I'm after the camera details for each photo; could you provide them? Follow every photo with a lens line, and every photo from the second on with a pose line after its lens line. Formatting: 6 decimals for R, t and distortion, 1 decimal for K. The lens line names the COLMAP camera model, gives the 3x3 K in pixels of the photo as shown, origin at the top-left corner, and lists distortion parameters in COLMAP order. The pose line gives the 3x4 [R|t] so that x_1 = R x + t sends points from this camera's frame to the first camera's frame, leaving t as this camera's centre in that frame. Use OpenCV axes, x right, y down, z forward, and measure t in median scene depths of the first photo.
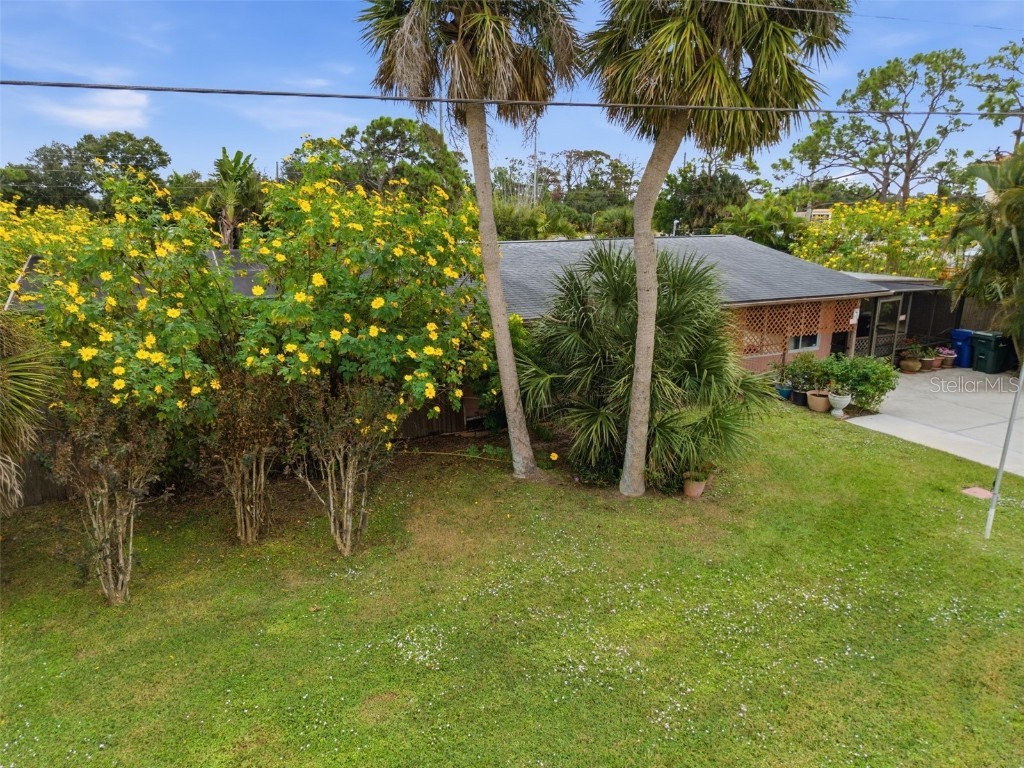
lens RADIAL K [[677.5, 0, 509.8], [0, 677.5, 400.5], [0, 0, 1]] dist [0.016237, -0.006451]
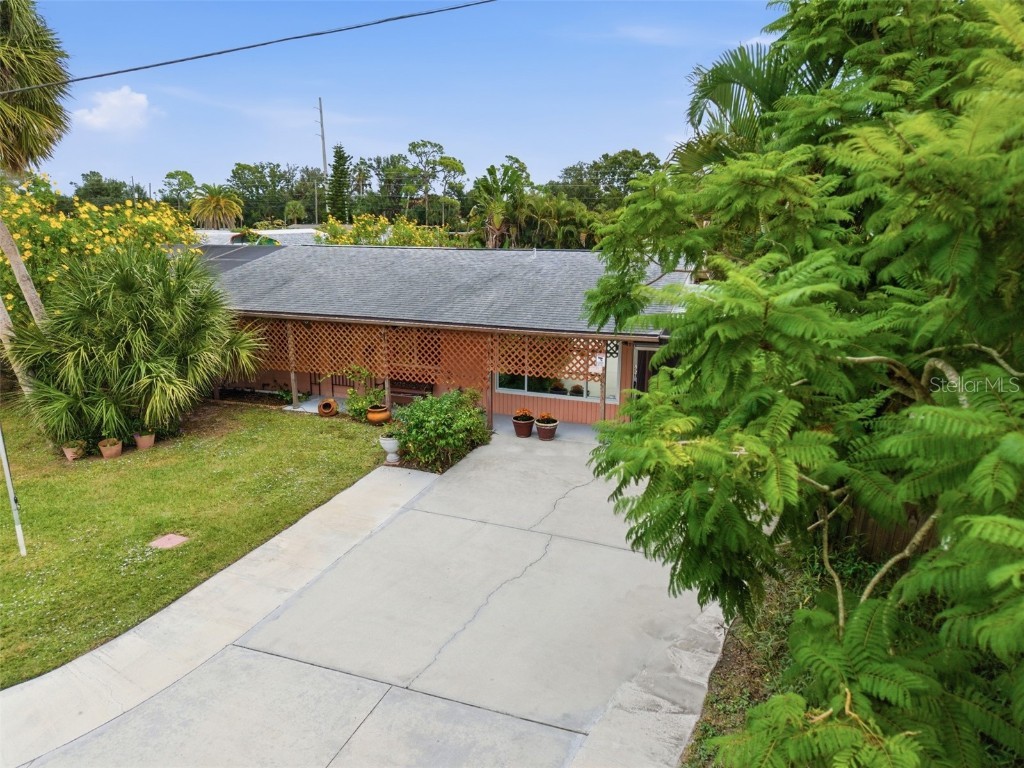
lens RADIAL K [[677.5, 0, 509.8], [0, 677.5, 400.5], [0, 0, 1]] dist [0.016237, -0.006451]
pose [[0.693538, 0.186899, -0.695754, 1.958296], [-0.195132, 0.978395, 0.068314, -0.233843], [0.693490, 0.088386, 0.715025, 0.823033]]
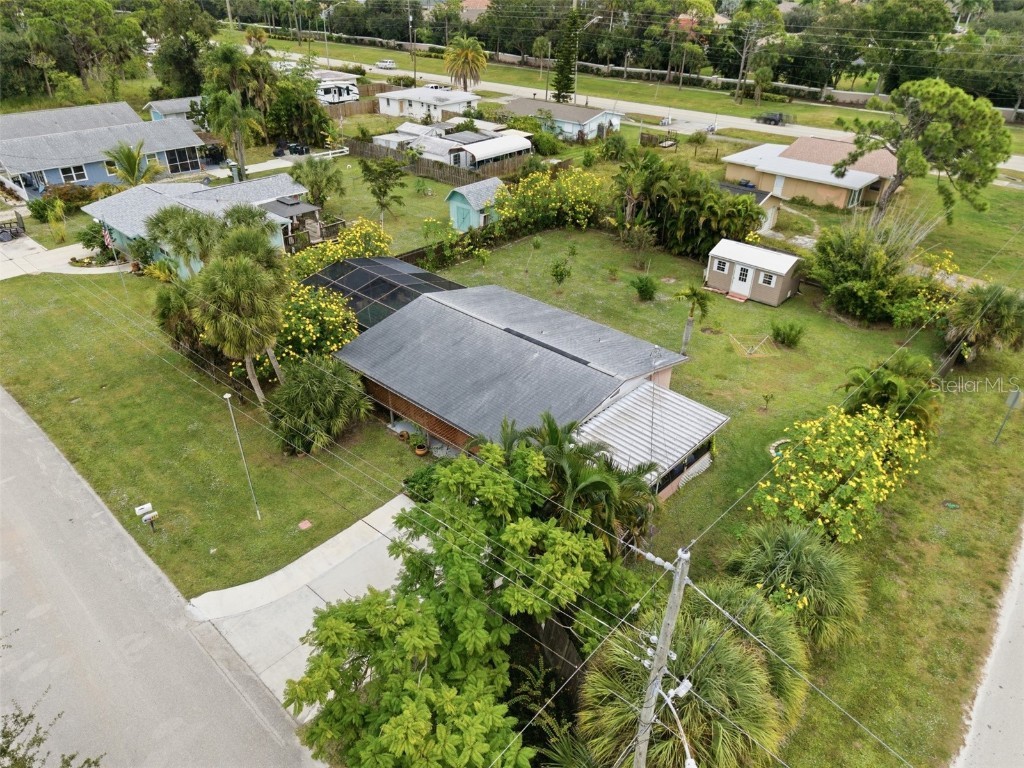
lens RADIAL K [[677.5, 0, 509.8], [0, 677.5, 400.5], [0, 0, 1]] dist [0.016237, -0.006451]
pose [[0.364108, 0.503252, -0.783685, 3.177512], [-0.254035, 0.863203, 0.436287, -1.772331], [0.896042, 0.040228, 0.442143, 0.726586]]
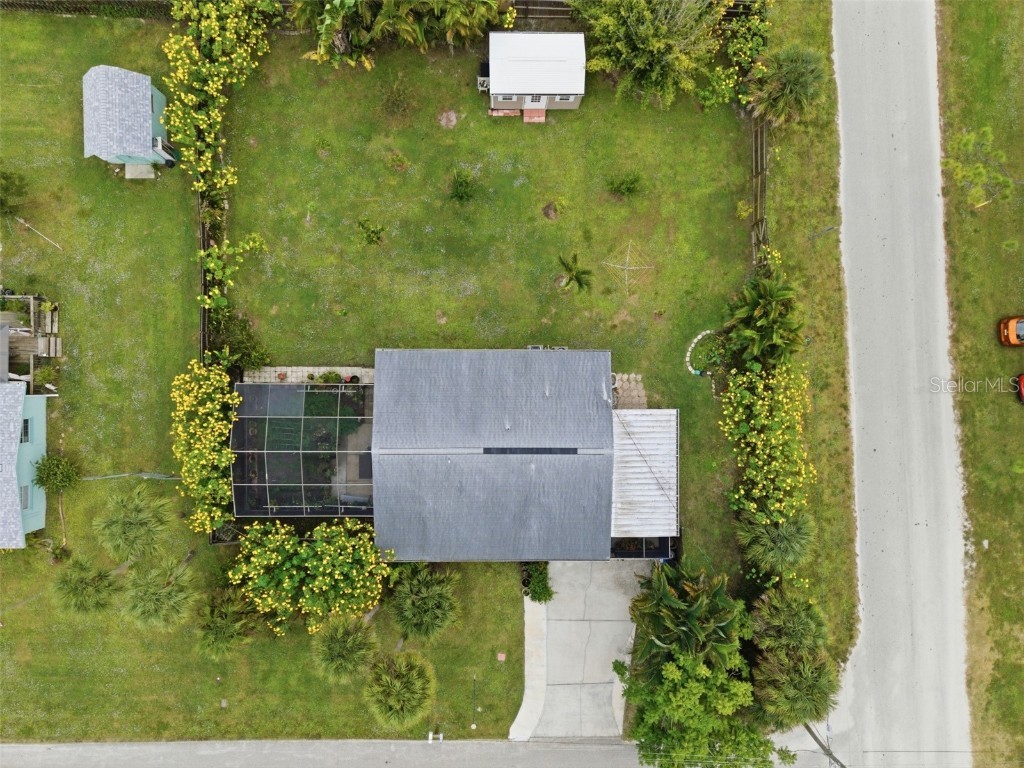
lens RADIAL K [[677.5, 0, 509.8], [0, 677.5, 400.5], [0, 0, 1]] dist [0.016237, -0.006451]
pose [[0.898888, 0.437692, 0.020647, 0.088399], [-0.135121, 0.232057, 0.963271, -4.460022], [0.416825, -0.868663, 0.267735, 1.532596]]
